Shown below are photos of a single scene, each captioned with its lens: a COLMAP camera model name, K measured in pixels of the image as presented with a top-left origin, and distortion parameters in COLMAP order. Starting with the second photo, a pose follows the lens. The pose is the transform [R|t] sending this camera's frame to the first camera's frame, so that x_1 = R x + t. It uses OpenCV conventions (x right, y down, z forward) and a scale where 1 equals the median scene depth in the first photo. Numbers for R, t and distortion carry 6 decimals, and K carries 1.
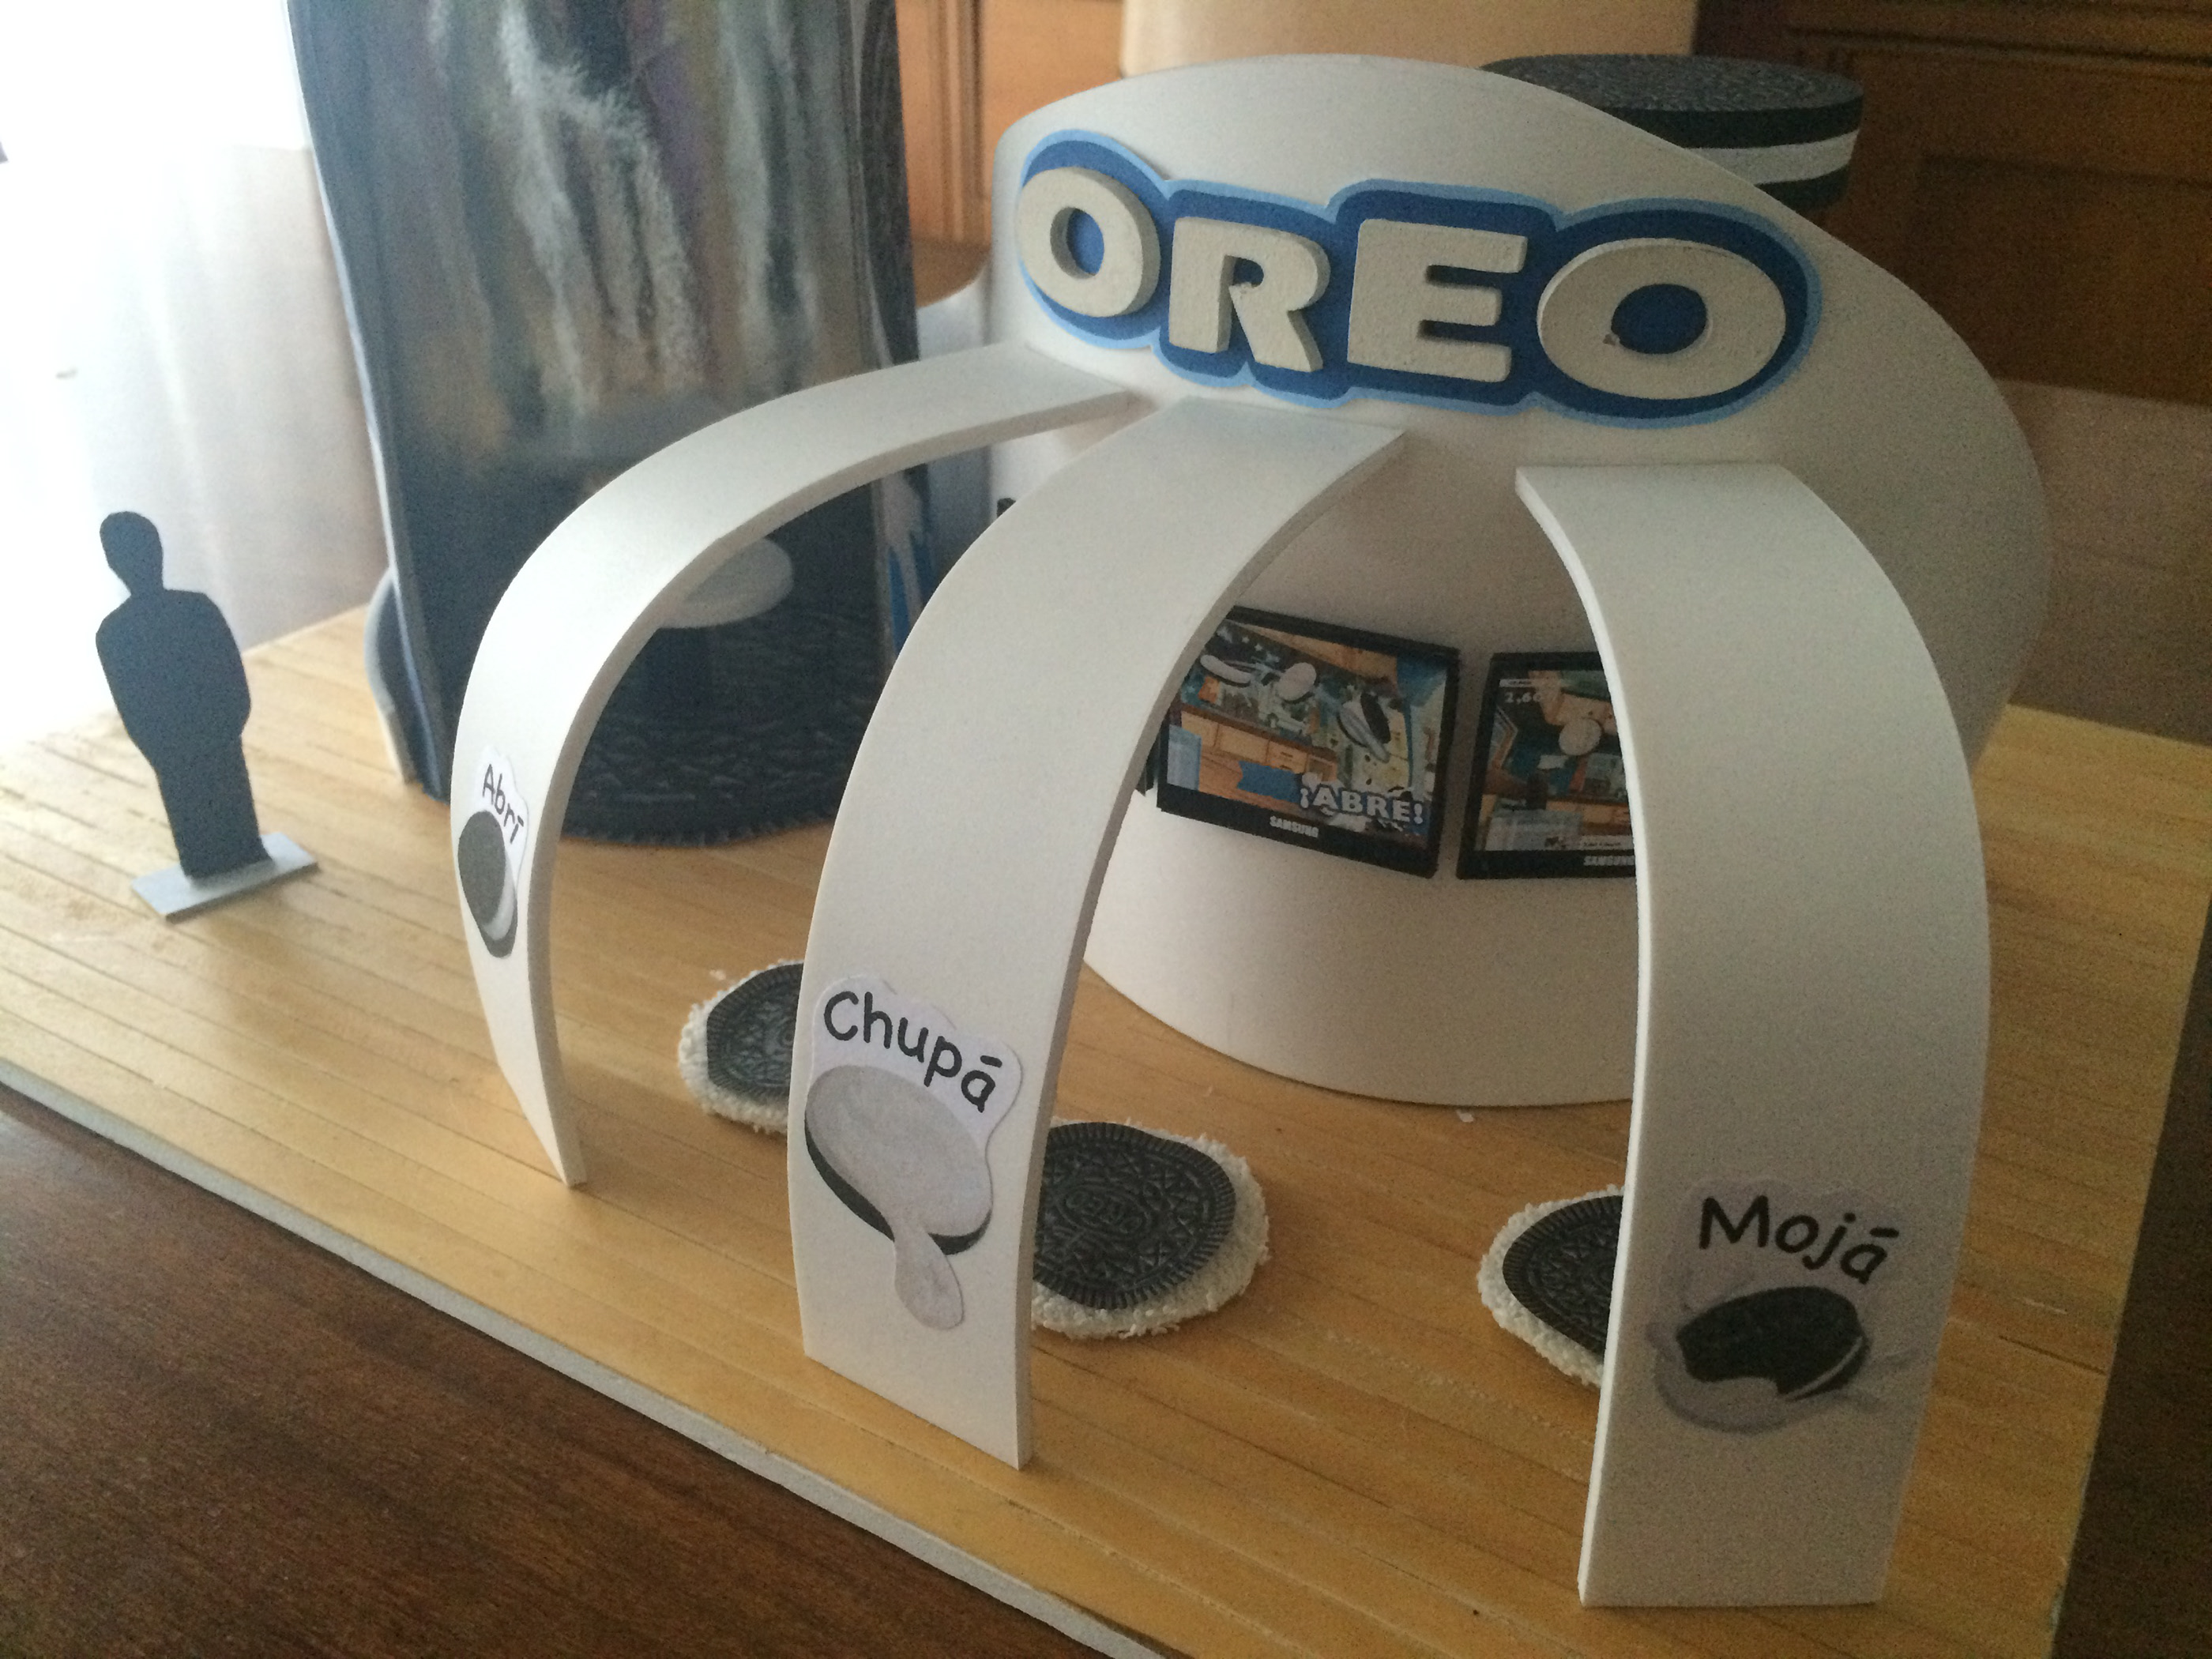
lens RADIAL K [[1891.7, 0, 1106.0], [0, 1891.7, 829.5], [0, 0, 1]] dist [0.004091, 0.000326]
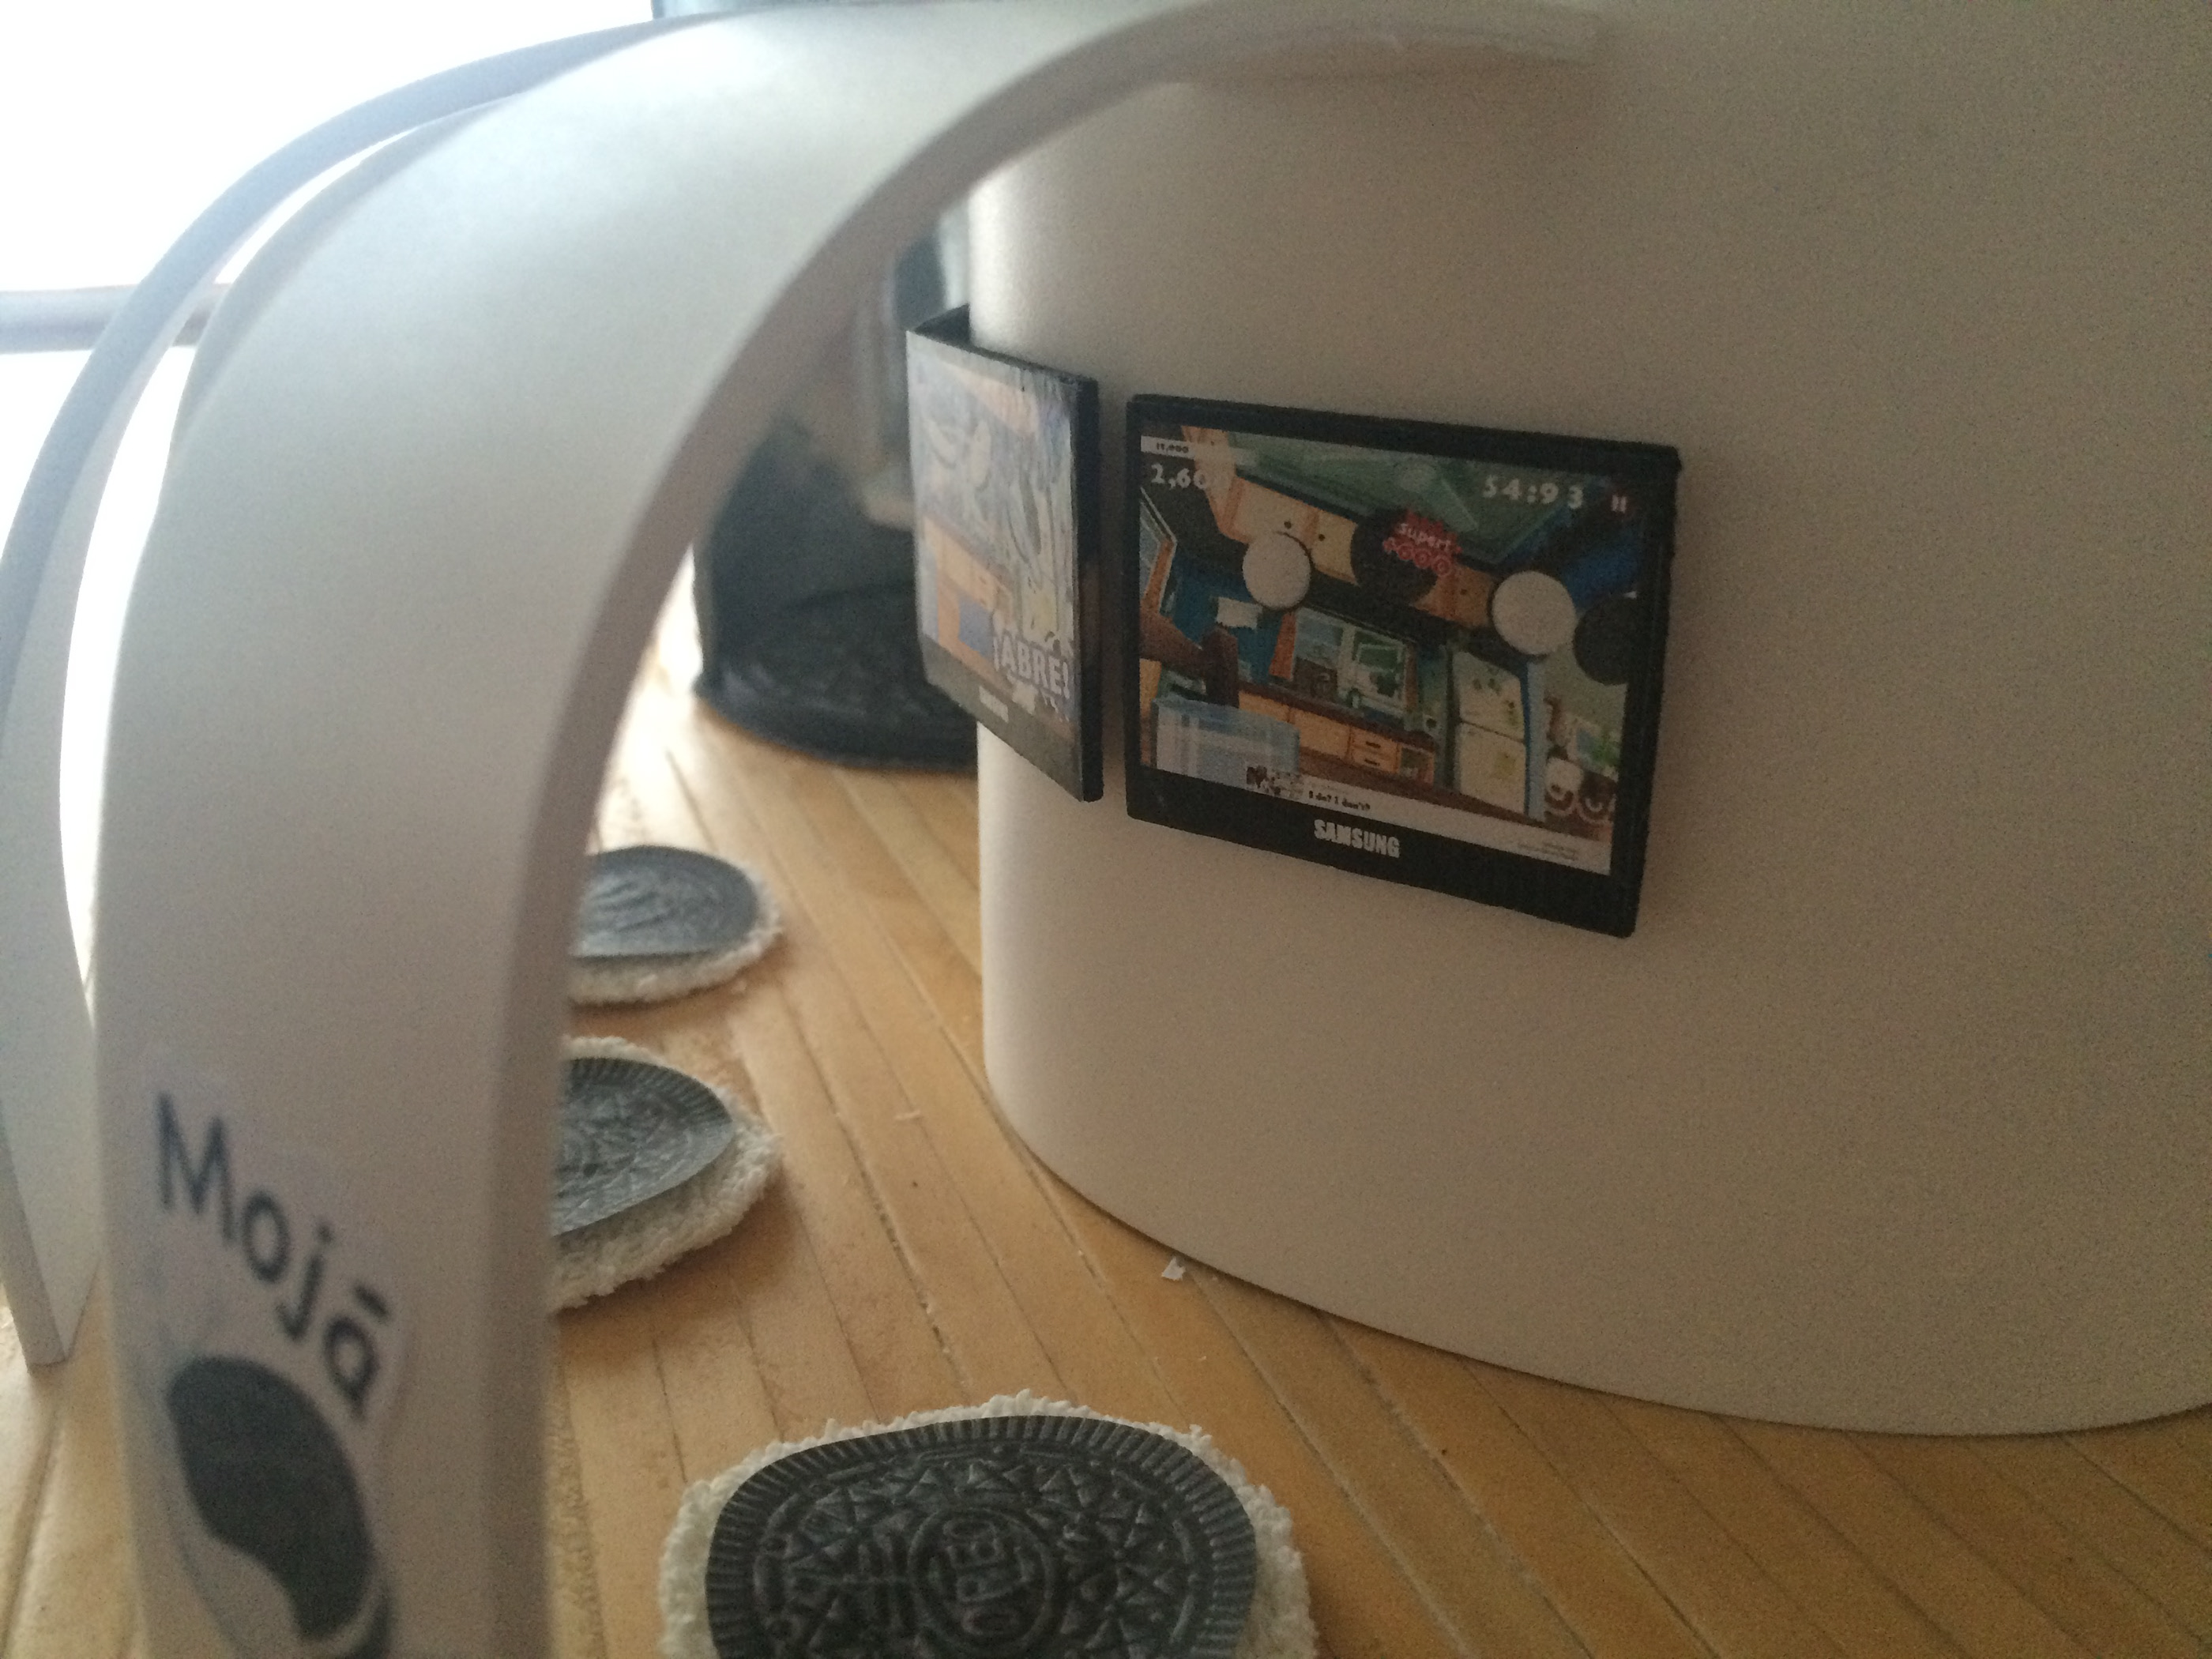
lens RADIAL K [[1891.7, 0, 1106.0], [0, 1891.7, 829.5], [0, 0, 1]] dist [0.004091, 0.000326]
pose [[0.770657, 0.204277, -0.603622, 0.549004], [-0.295400, 0.953827, -0.054350, 0.065910], [0.564648, 0.220195, 0.795416, 0.542317]]
